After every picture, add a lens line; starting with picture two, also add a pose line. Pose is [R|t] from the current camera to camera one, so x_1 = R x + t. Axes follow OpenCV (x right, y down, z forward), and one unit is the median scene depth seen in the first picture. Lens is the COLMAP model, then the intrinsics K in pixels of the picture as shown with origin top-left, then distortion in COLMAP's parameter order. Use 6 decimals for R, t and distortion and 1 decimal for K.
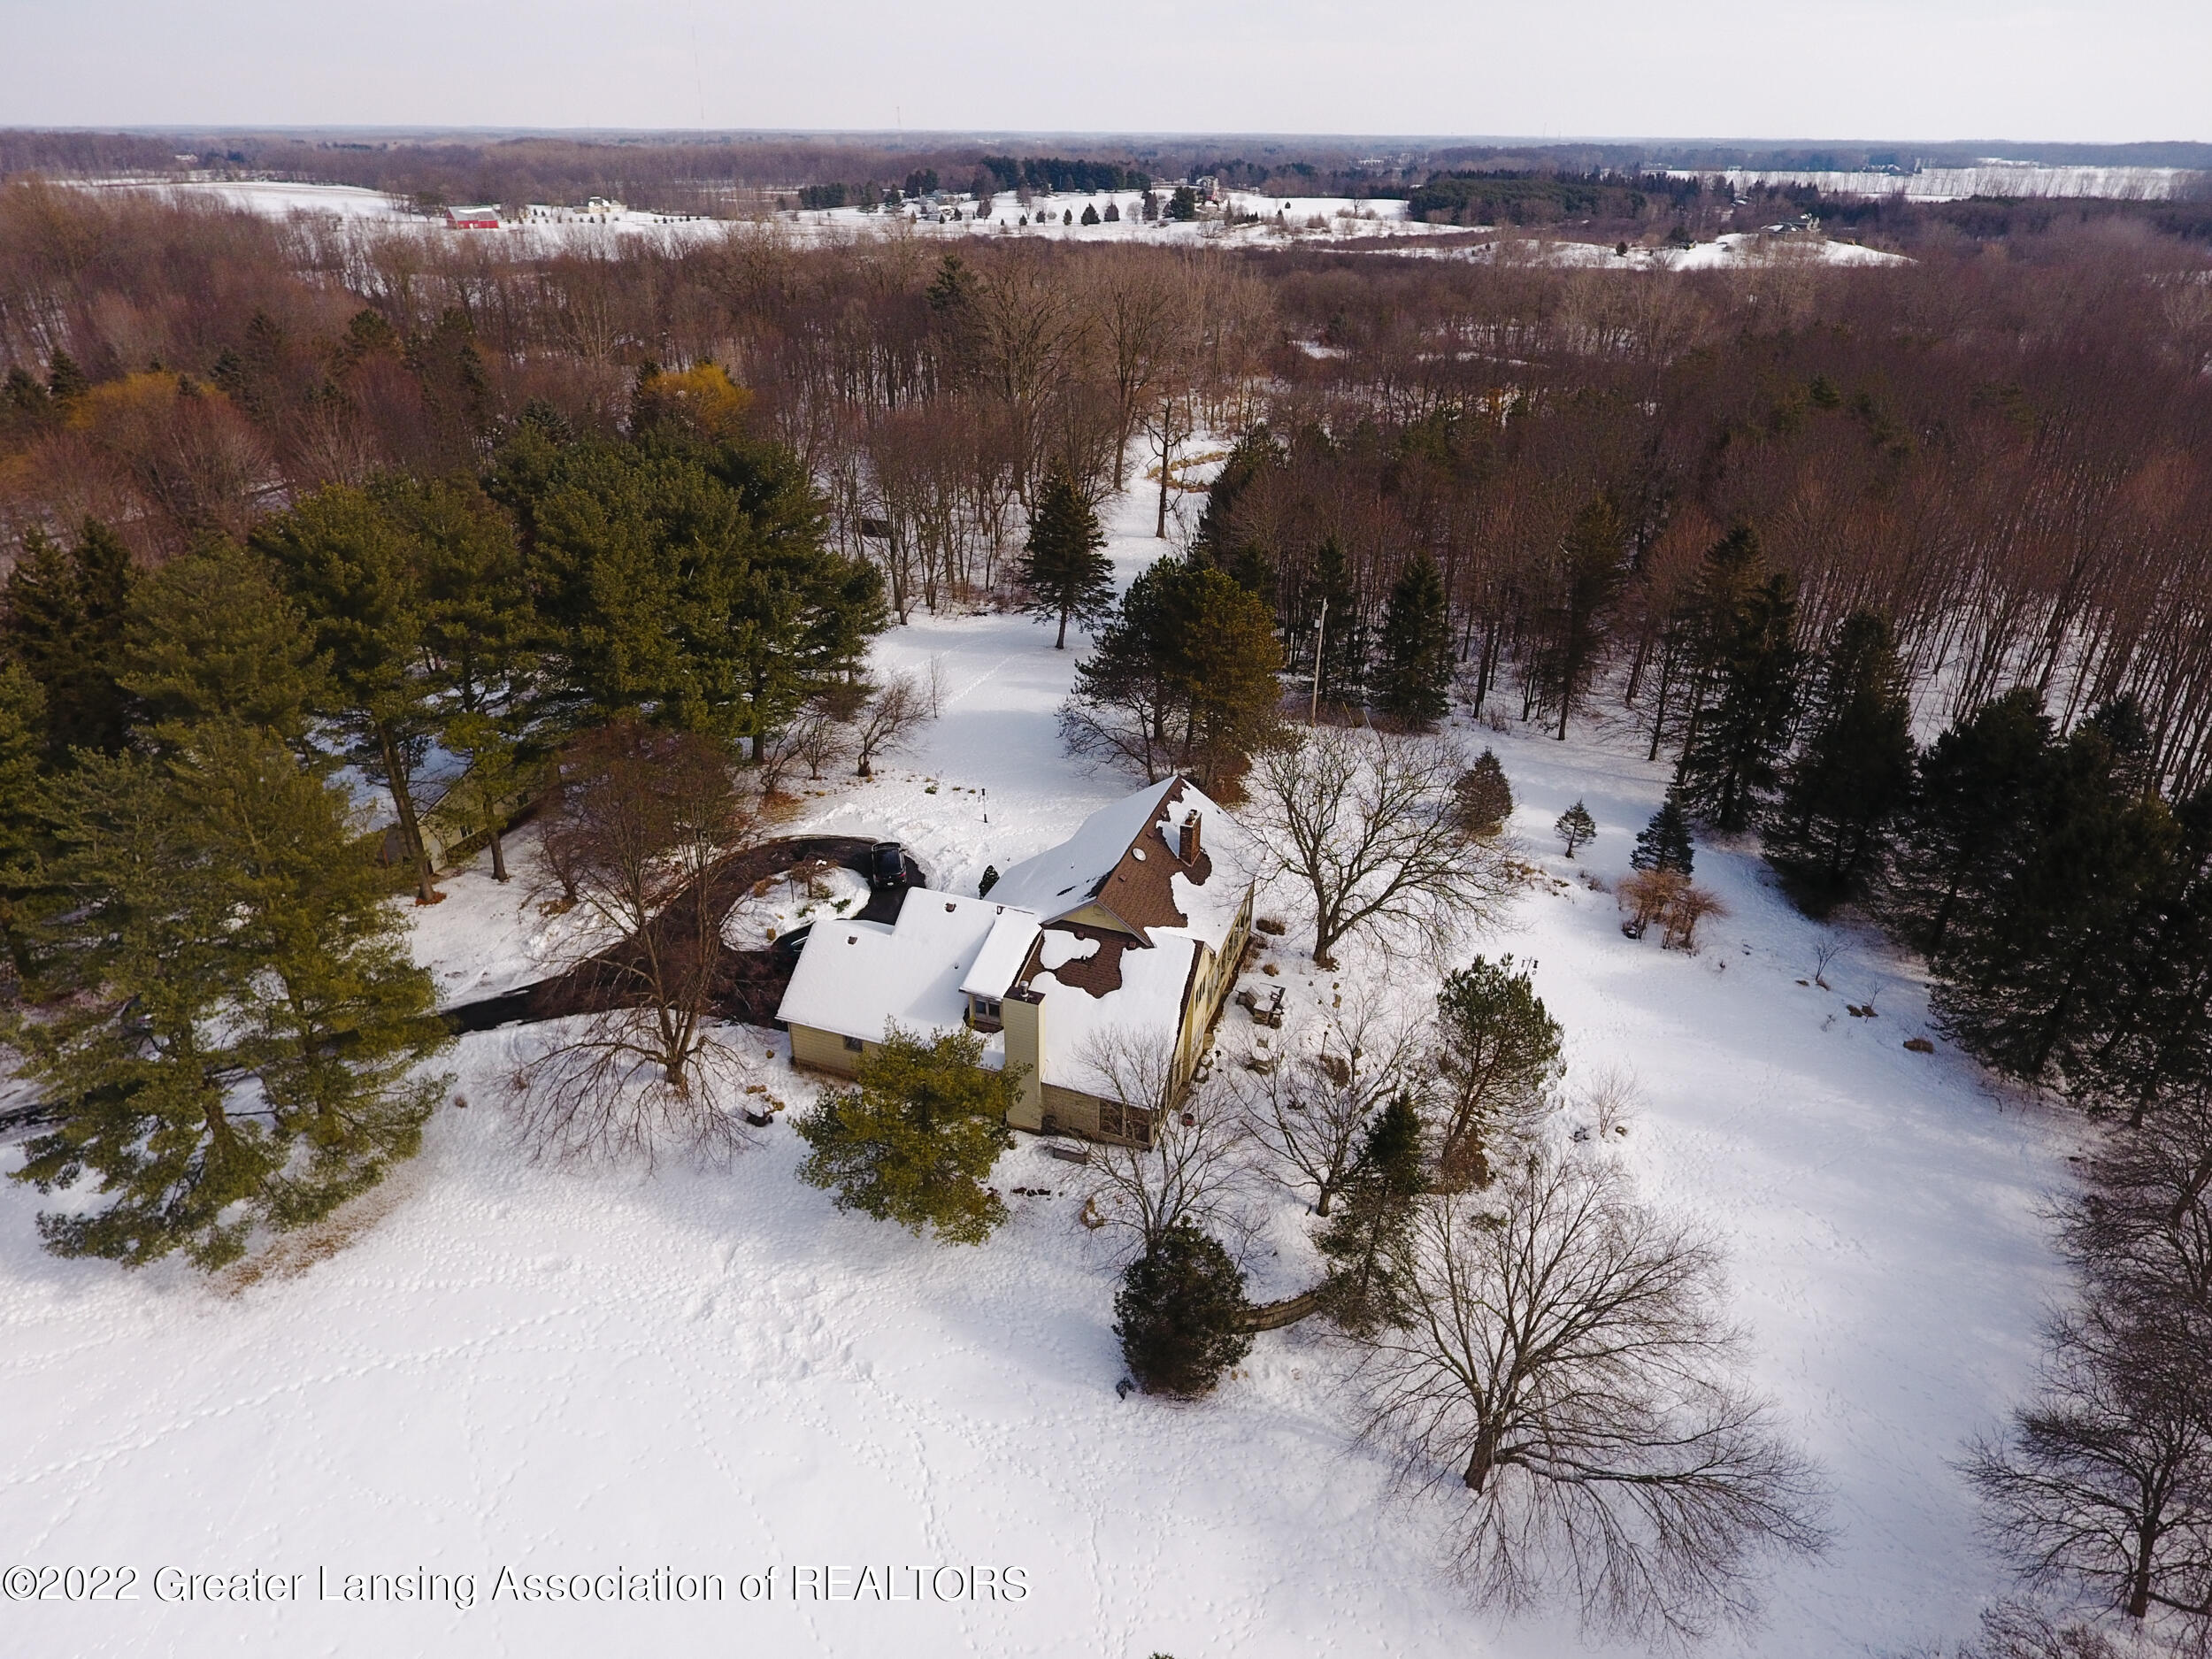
lens RADIAL K [[1282.5, 0, 1075.7], [0, 1282.5, 822.4], [0, 0, 1]] dist [-0.005949, 0.000341]
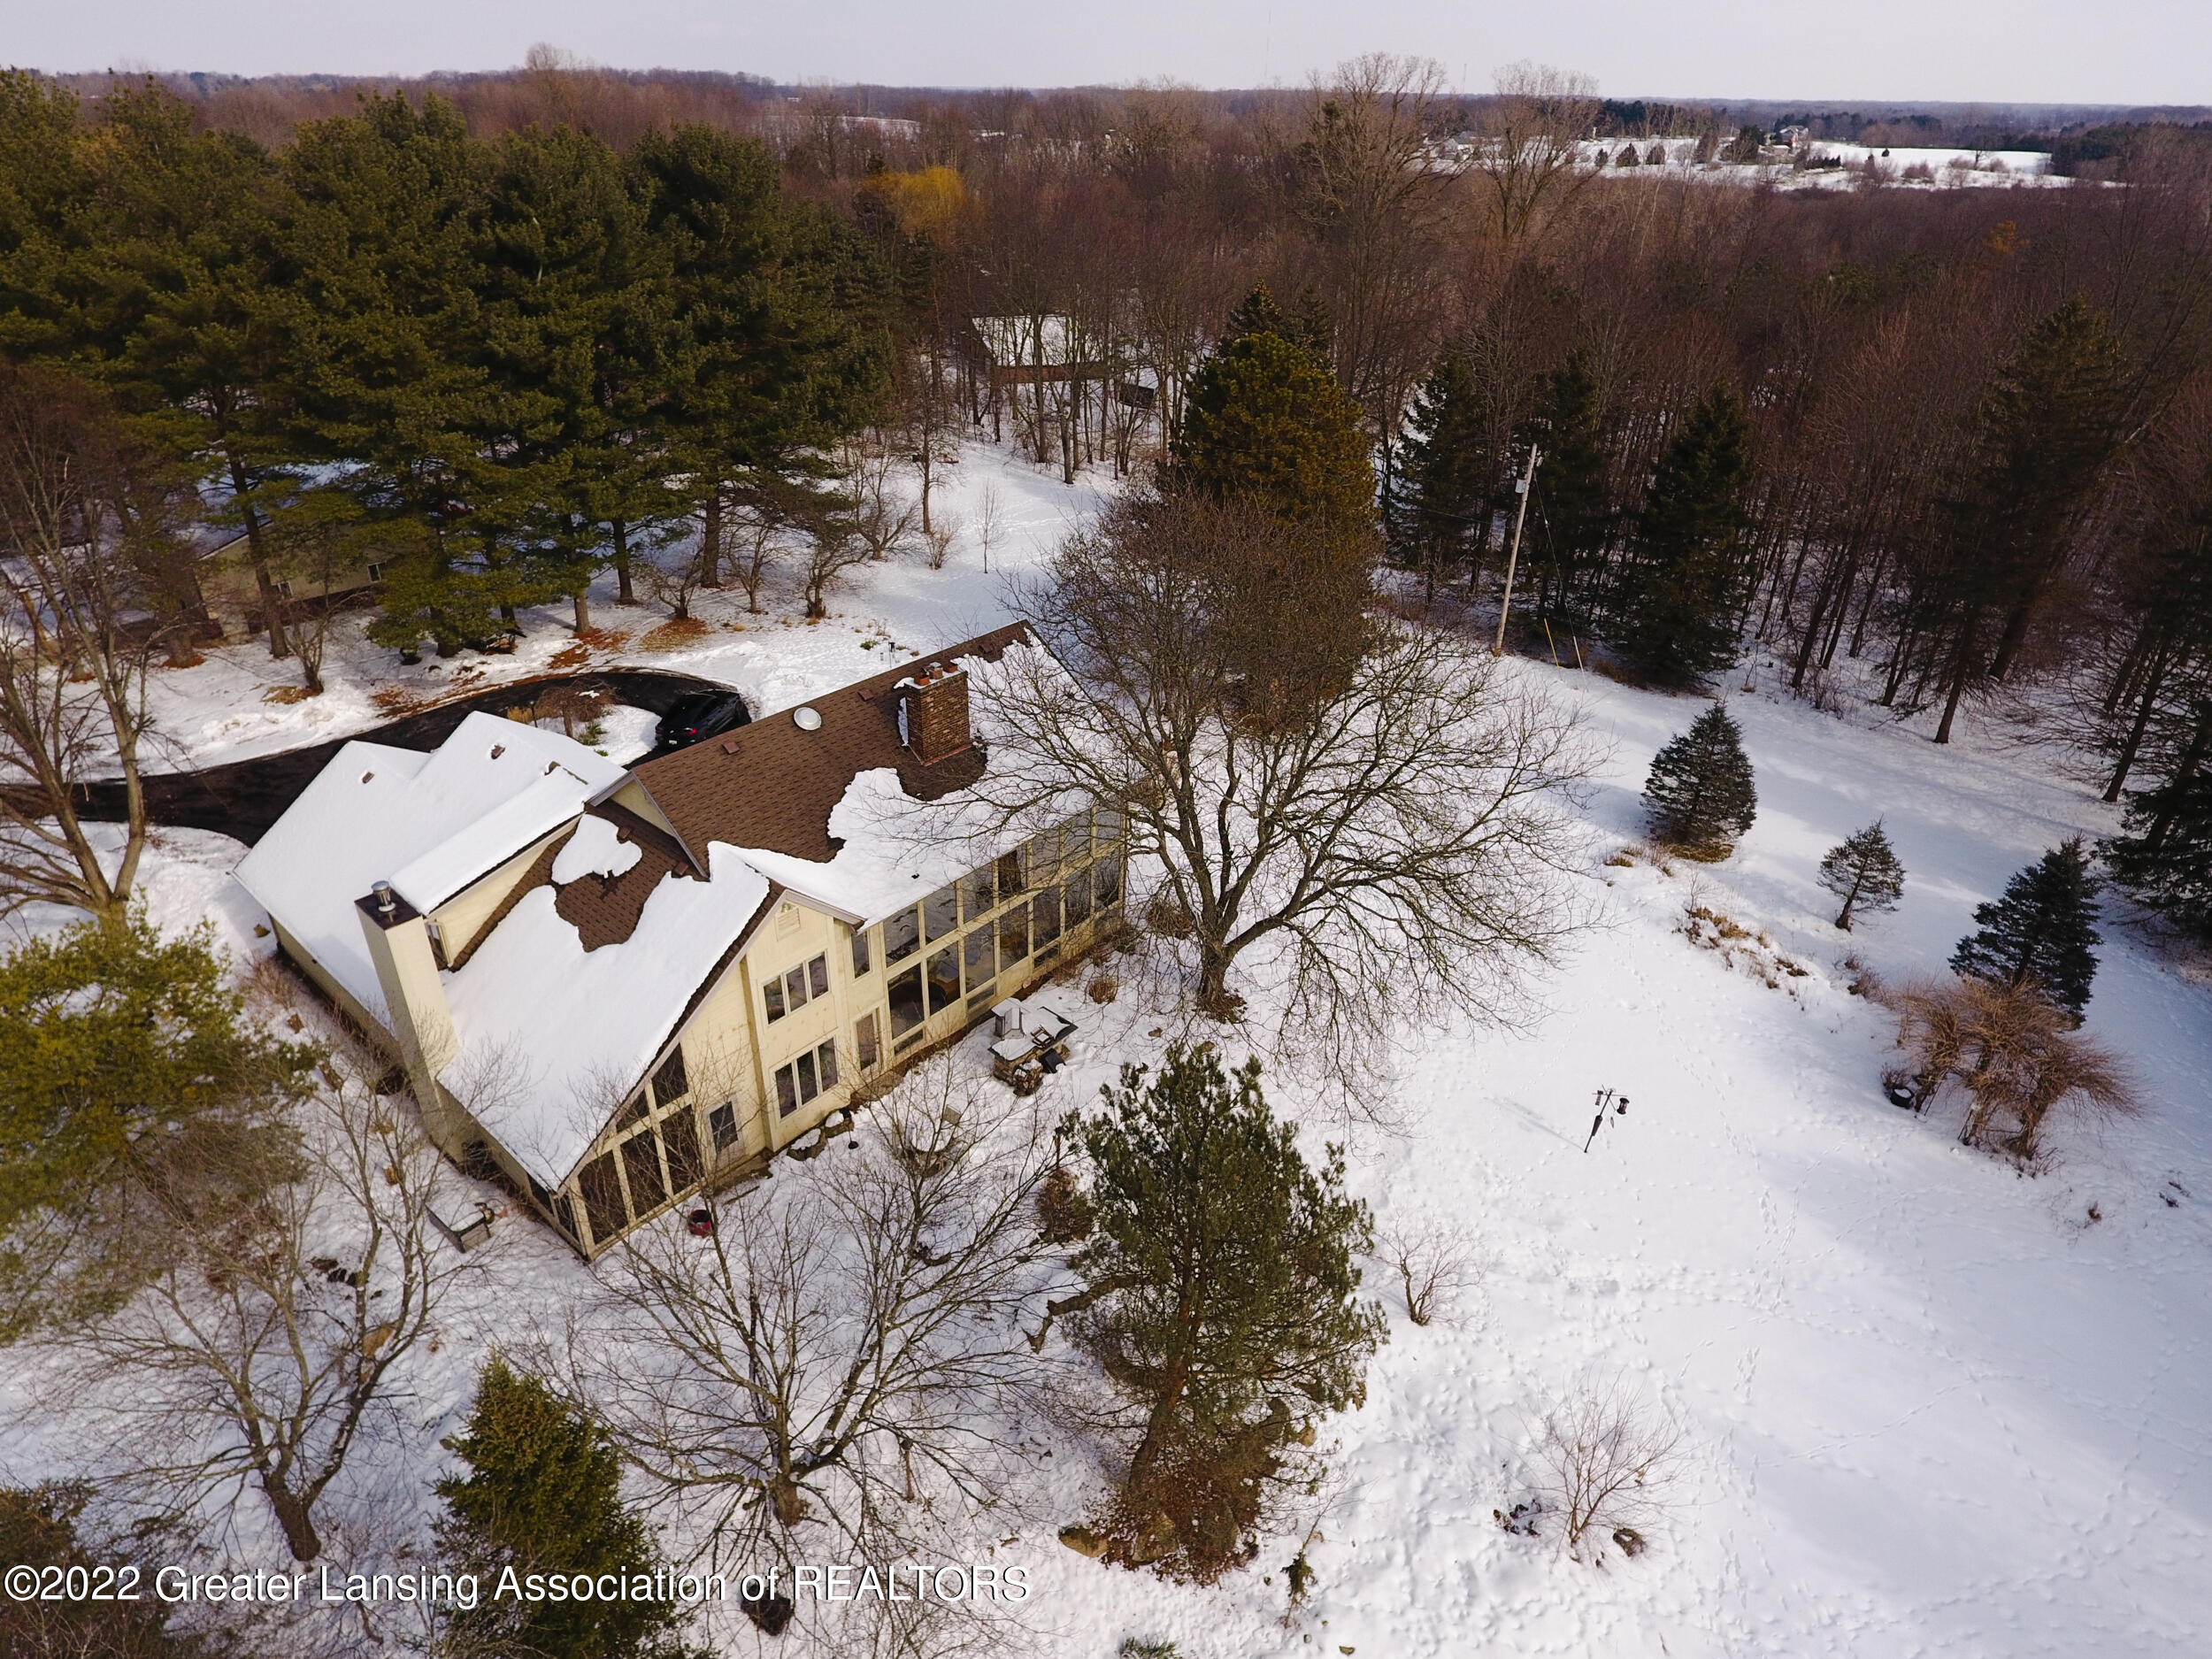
lens RADIAL K [[1282.5, 0, 1075.7], [0, 1282.5, 822.4], [0, 0, 1]] dist [-0.005949, 0.000341]
pose [[0.927619, 0.188389, -0.322542, 0.270393], [-0.181513, 0.982036, 0.051556, 0.015720], [0.326461, 0.010721, 0.945150, 0.419778]]
